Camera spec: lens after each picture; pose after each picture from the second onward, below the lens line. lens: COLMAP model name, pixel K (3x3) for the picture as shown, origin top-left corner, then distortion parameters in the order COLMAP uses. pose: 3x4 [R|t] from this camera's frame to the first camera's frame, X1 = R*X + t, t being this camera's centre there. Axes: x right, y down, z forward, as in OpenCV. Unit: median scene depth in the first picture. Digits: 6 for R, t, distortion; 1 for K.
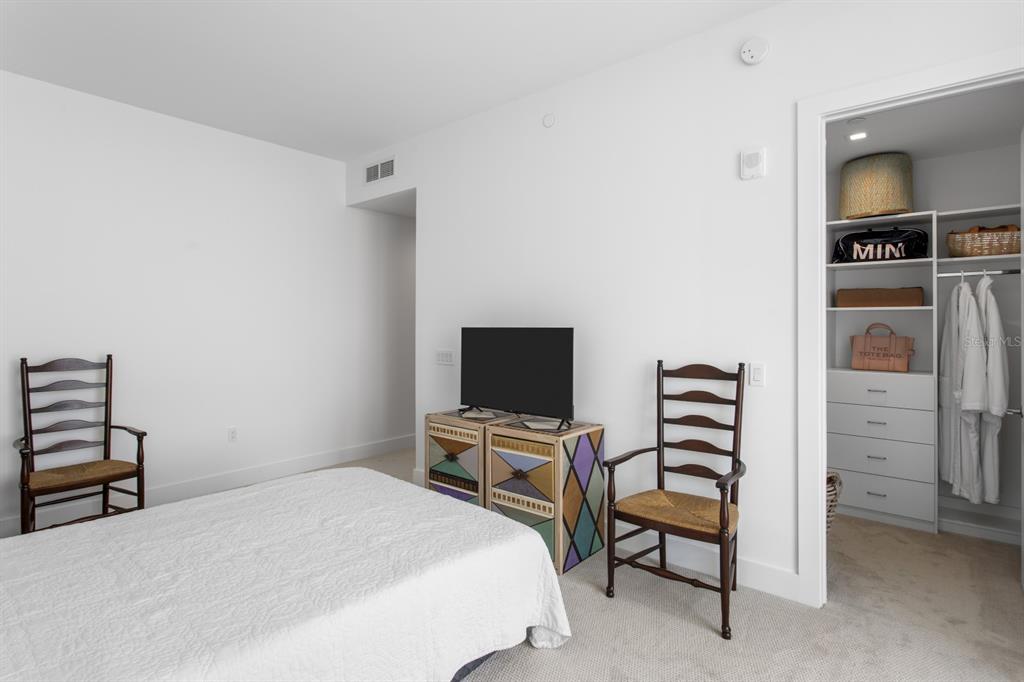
lens RADIAL K [[509.9, 0, 509.5], [0, 509.9, 332.0], [0, 0, 1]] dist [-0.004133, 0.000568]
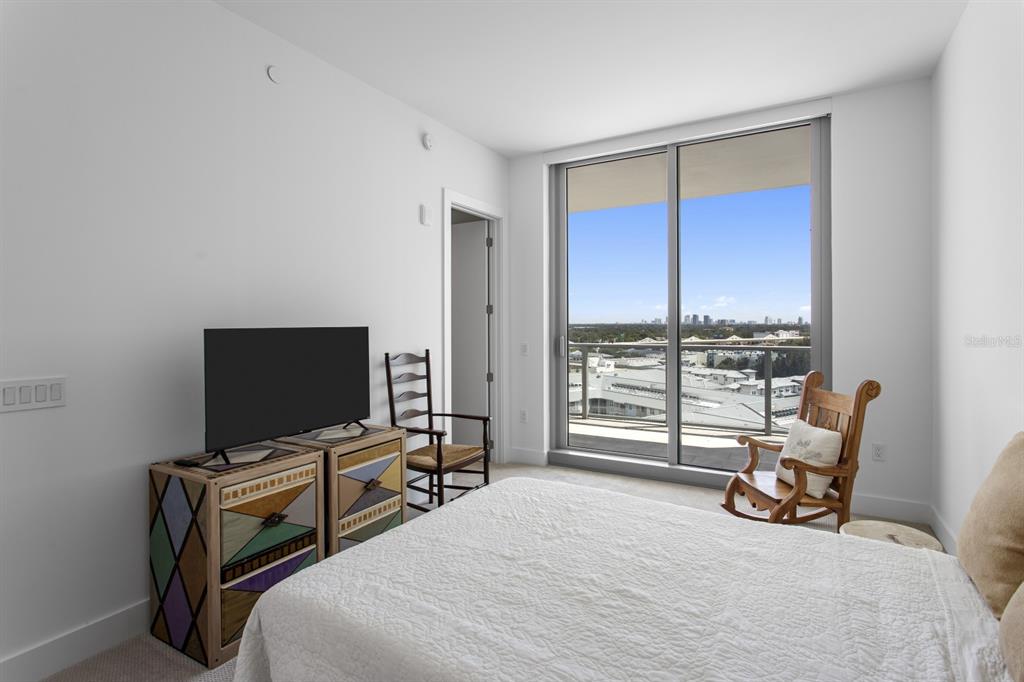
lens RADIAL K [[509.9, 0, 515.8], [0, 509.9, 331.7], [0, 0, 1]] dist [-0.004133, 0.000568]
pose [[-0.182839, -0.018639, 0.982966, -0.901884], [0.007758, 0.999762, 0.020400, -0.015788], [-0.983112, 0.011355, -0.182651, 0.876208]]
